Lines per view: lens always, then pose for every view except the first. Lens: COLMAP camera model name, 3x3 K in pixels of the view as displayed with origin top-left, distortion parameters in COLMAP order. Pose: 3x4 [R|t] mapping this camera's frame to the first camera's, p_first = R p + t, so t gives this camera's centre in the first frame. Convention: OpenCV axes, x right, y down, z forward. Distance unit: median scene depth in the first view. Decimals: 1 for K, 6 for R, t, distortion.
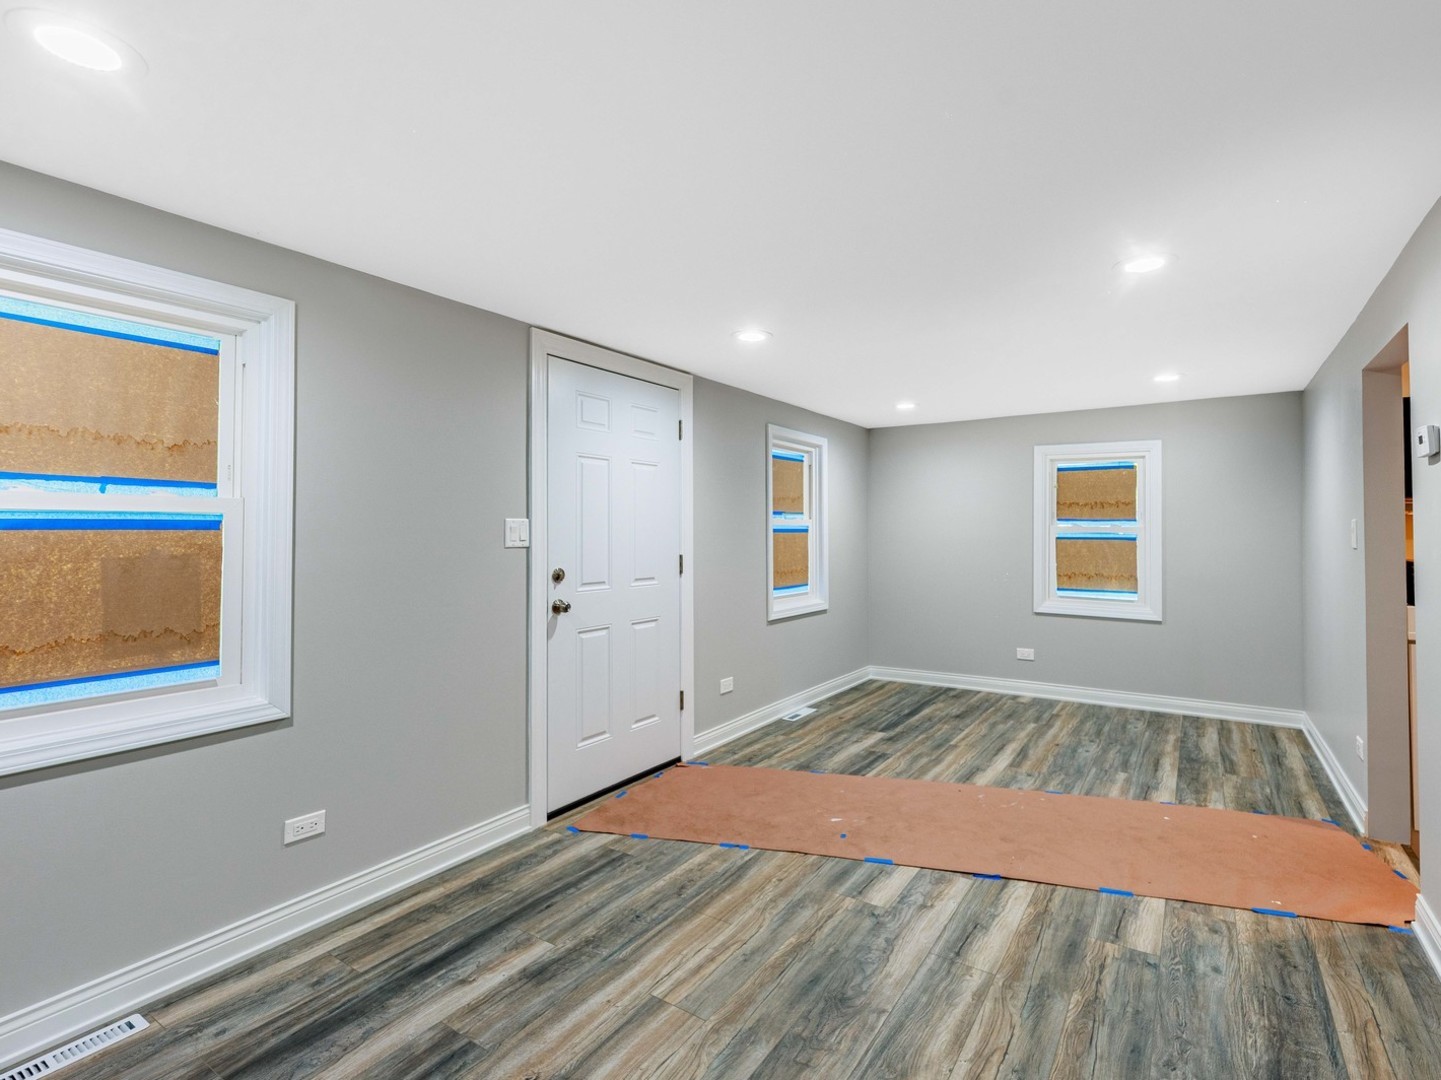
lens RADIAL K [[680.8, 0, 756.2], [0, 680.8, 494.2], [0, 0, 1]] dist [0.000697, -0.001298]
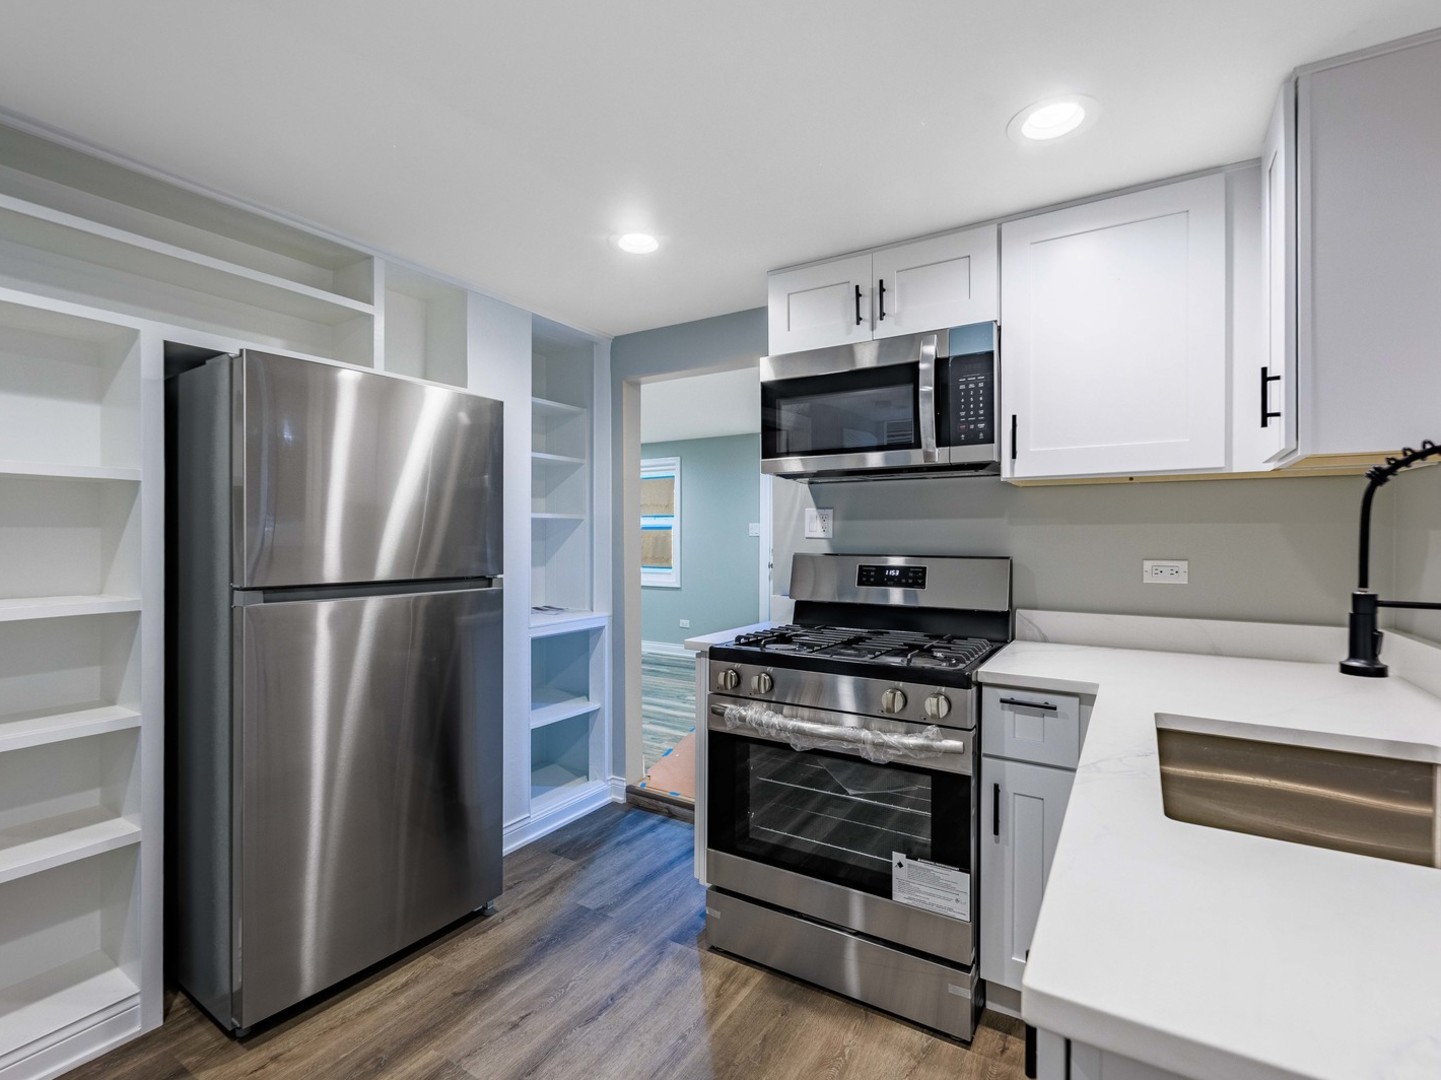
lens RADIAL K [[674.3, 0, 723.3], [0, 674.3, 545.5], [0, 0, 1]] dist [-0.000834, -0.001104]
pose [[0.022313, 0.017325, -0.999601, 1.710855], [0.055251, 0.998300, 0.018536, 0.059037], [0.998223, -0.055642, 0.021318, 0.800895]]
